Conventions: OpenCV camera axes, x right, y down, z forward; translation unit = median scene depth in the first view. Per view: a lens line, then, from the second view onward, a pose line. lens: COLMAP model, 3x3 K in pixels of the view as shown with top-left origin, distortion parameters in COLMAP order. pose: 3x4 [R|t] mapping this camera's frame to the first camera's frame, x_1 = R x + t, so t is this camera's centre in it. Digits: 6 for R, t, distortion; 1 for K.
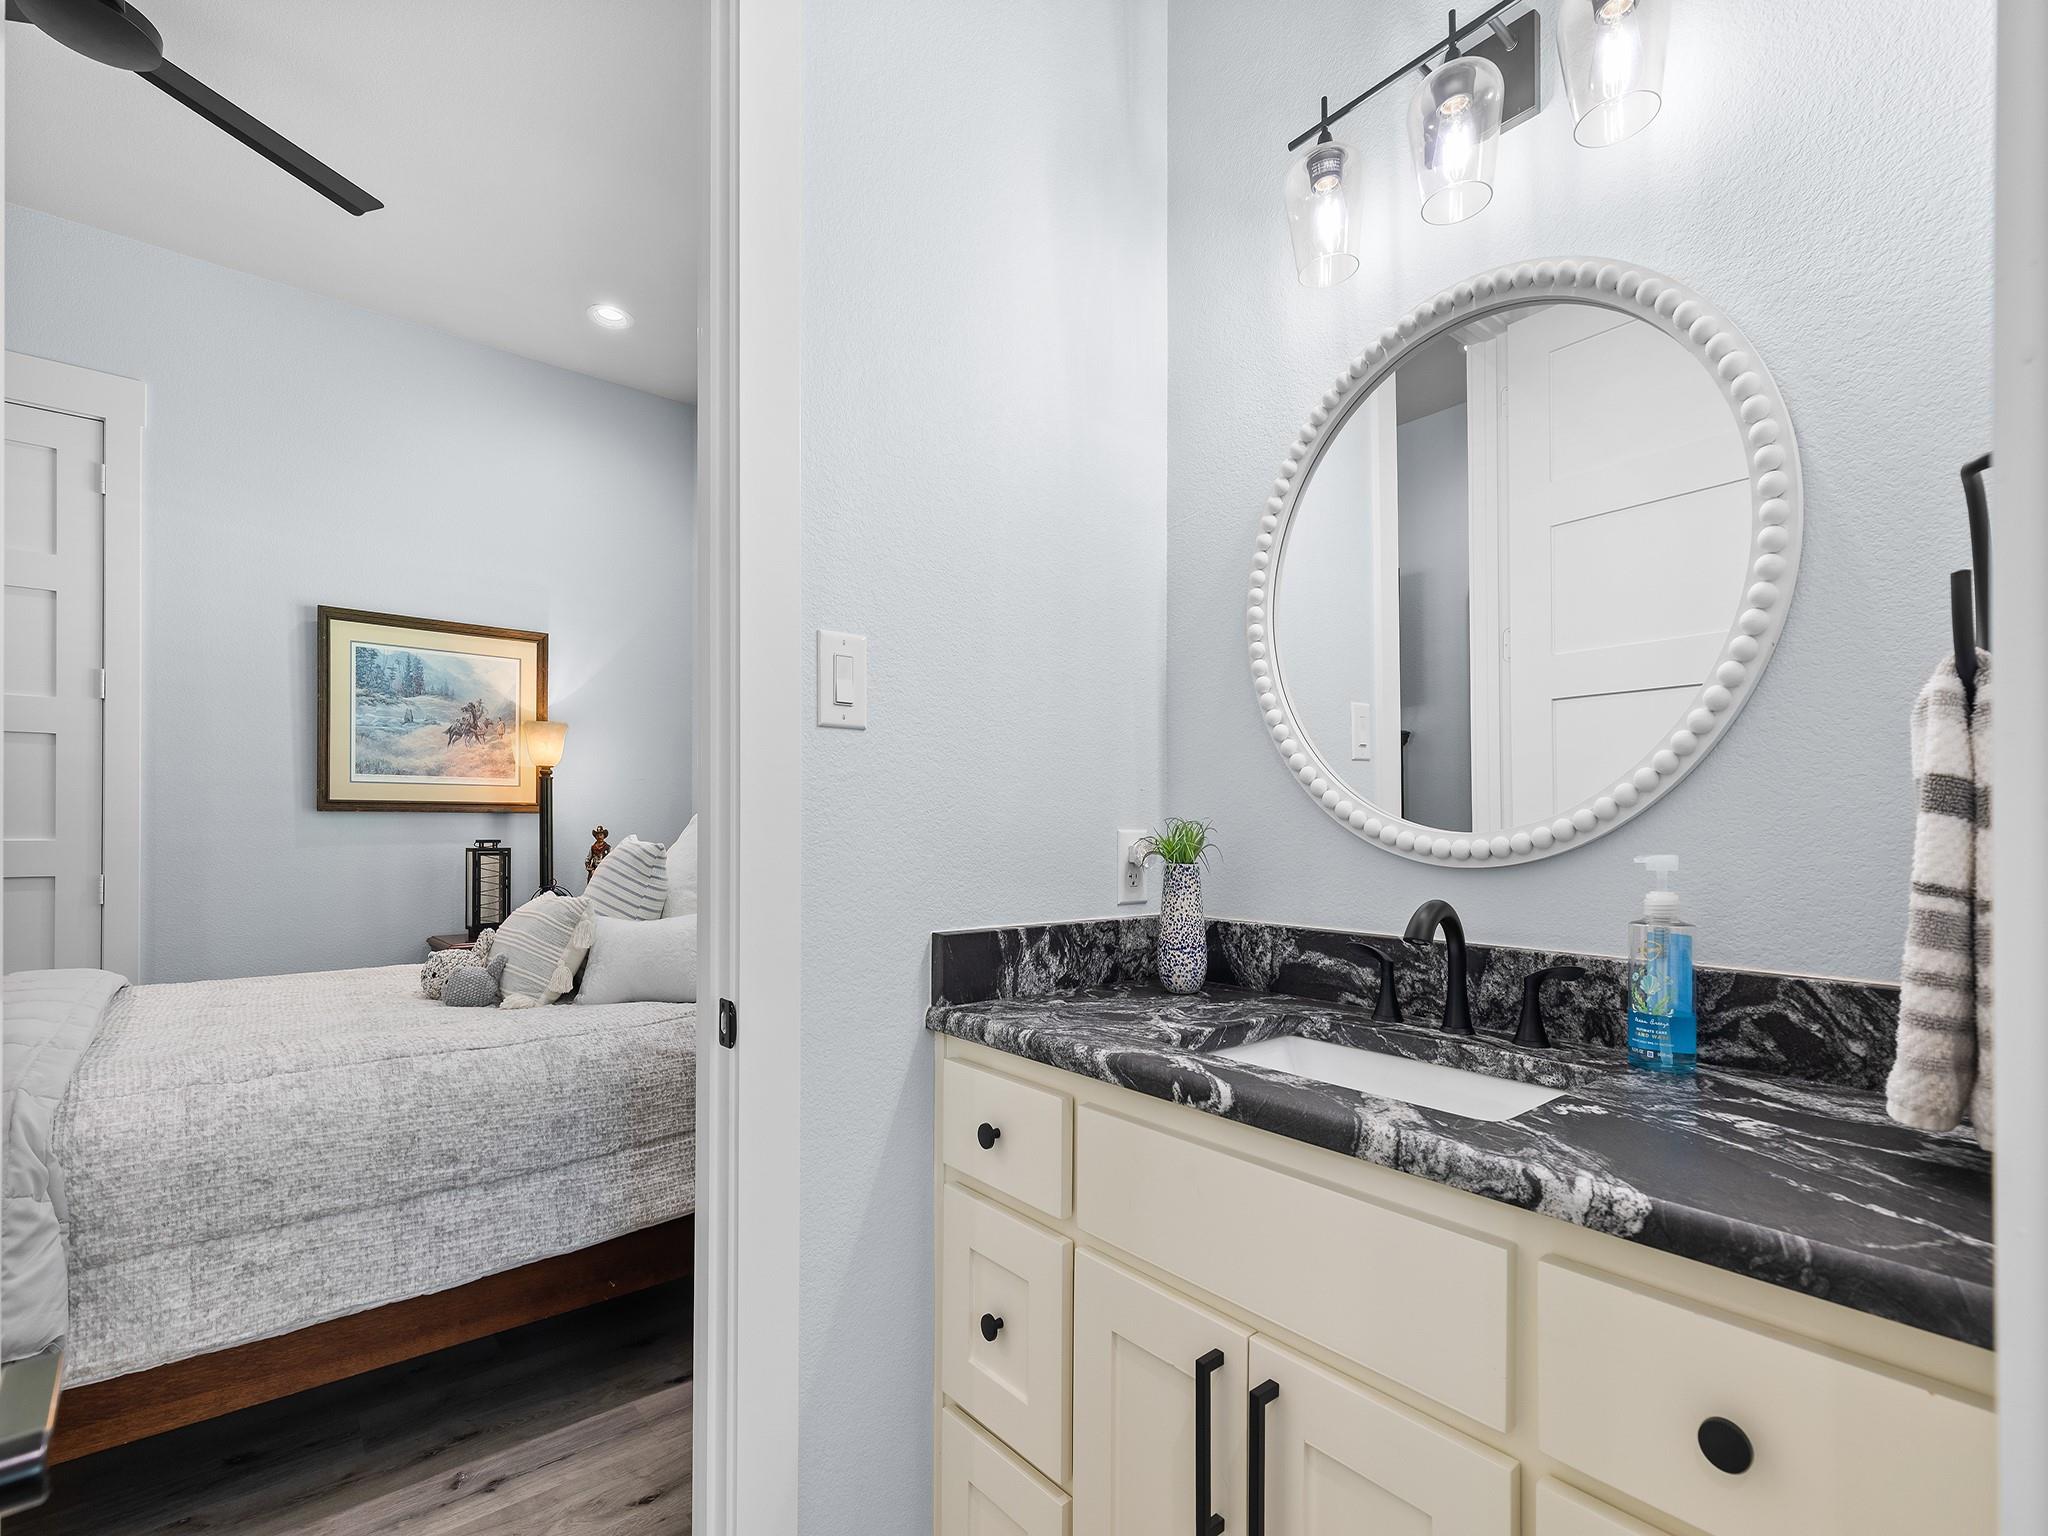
lens RADIAL K [[925.5, 0, 1022.7], [0, 925.5, 761.6], [0, 0, 1]] dist [0.002136, 0.000321]
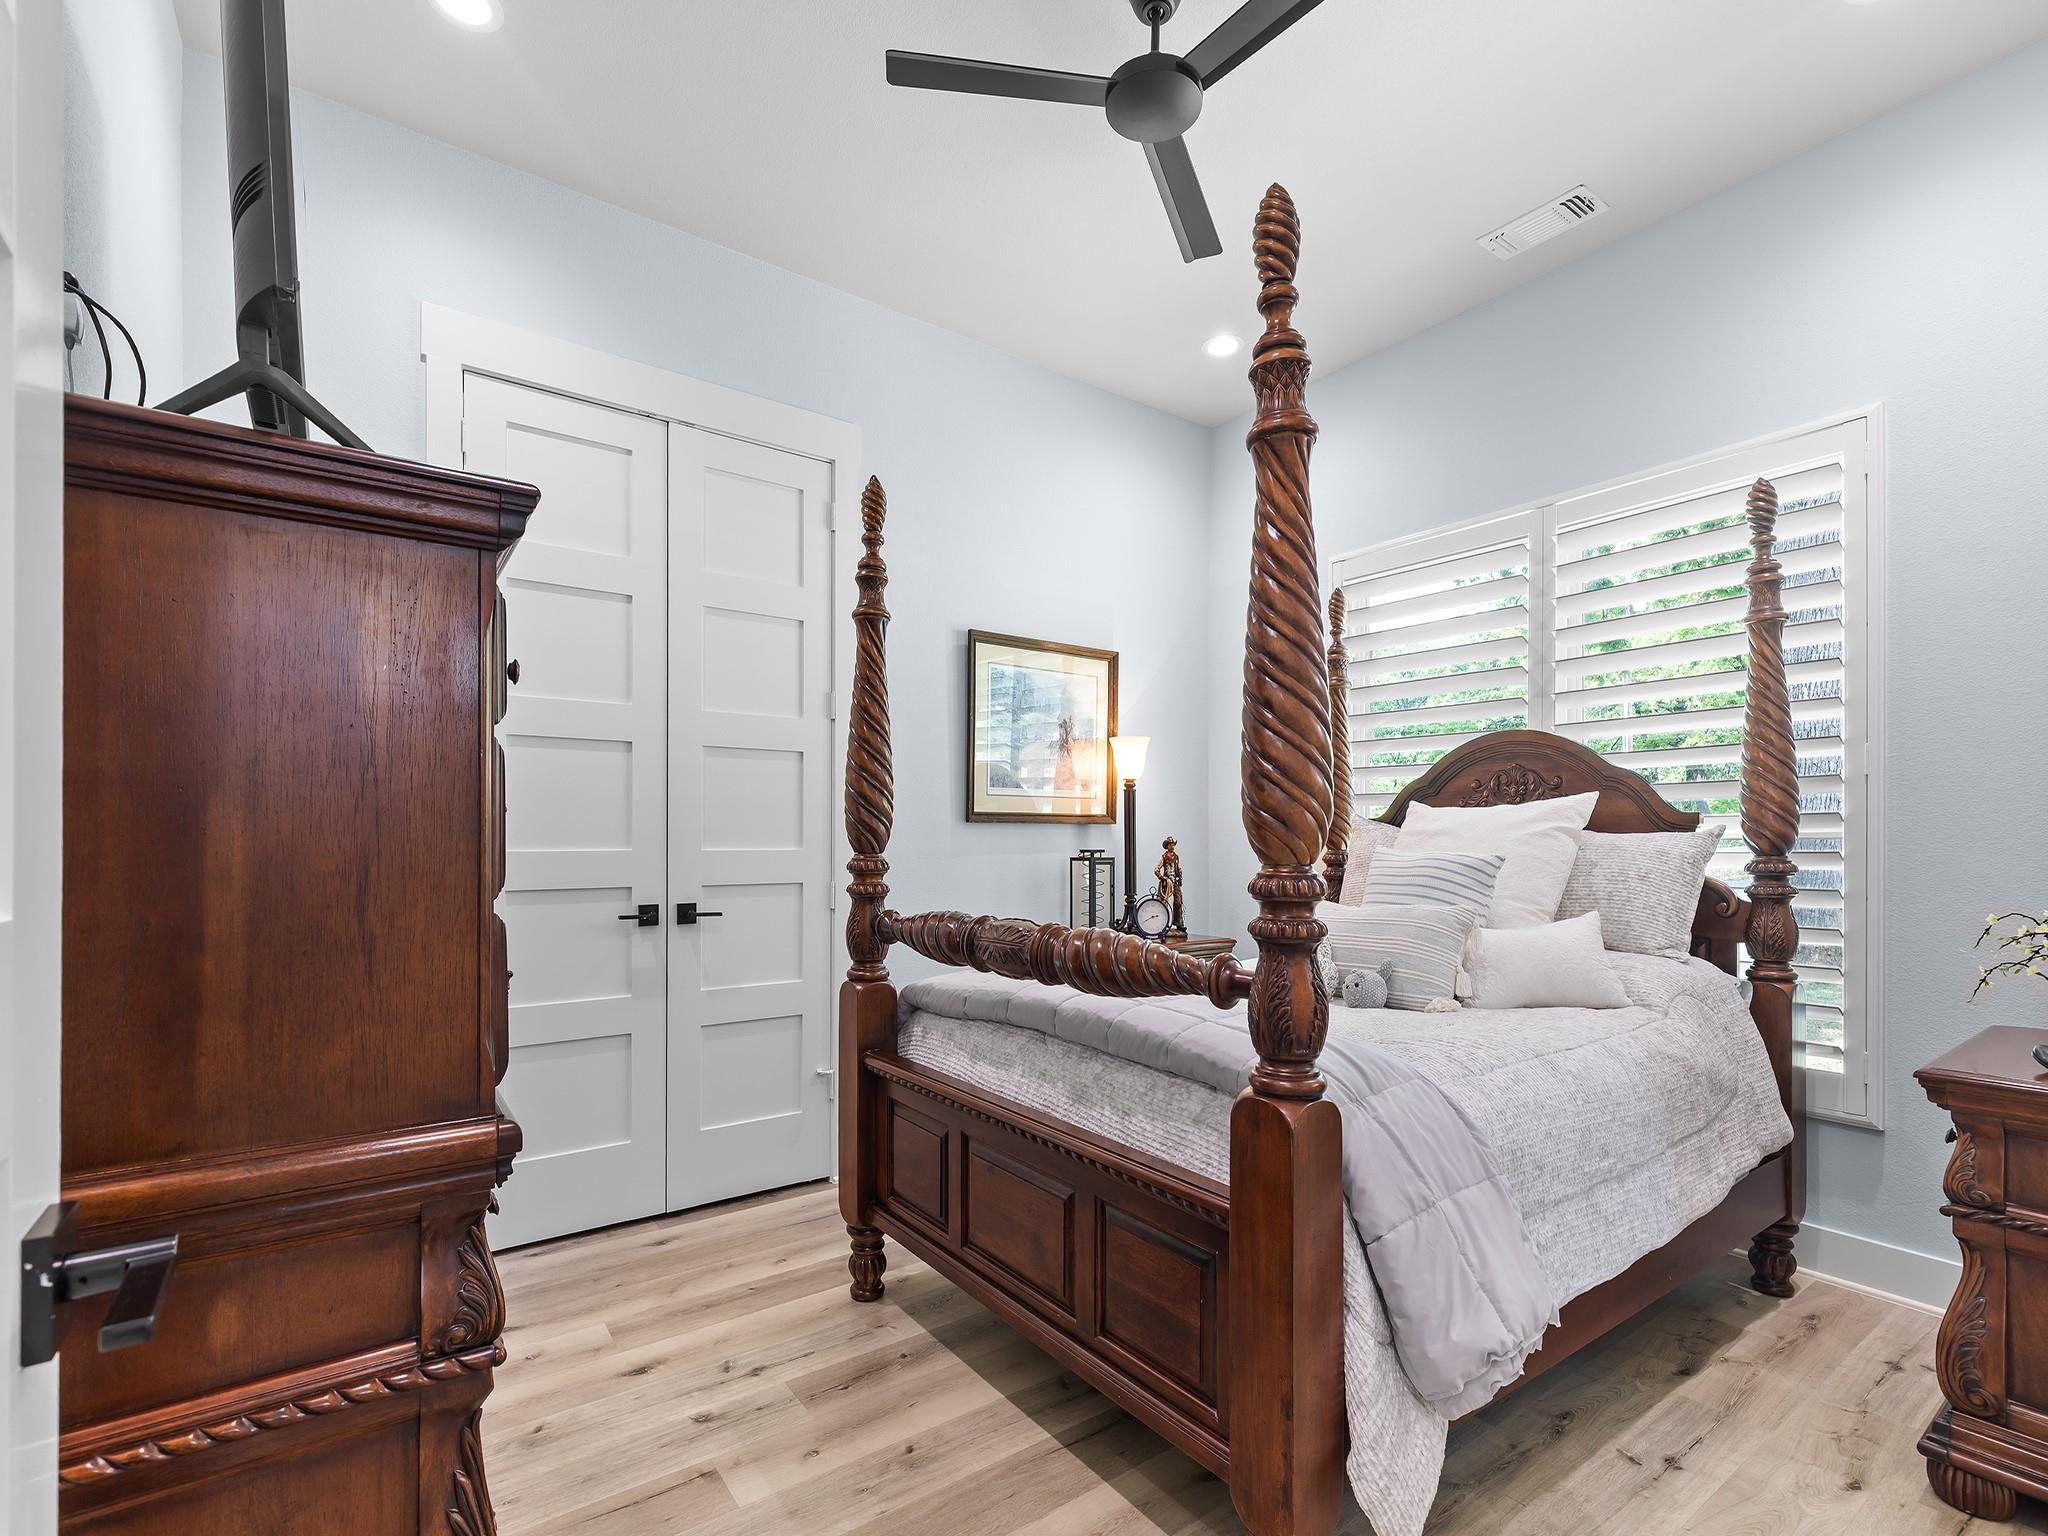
lens RADIAL K [[925.5, 0, 1024.1], [0, 925.5, 775.2], [0, 0, 1]] dist [0.002136, 0.000321]
pose [[0.996550, -0.002638, -0.082947, -0.596141], [0.002904, 0.999991, 0.003087, -0.003783], [0.082938, -0.003317, 0.996549, -0.053929]]
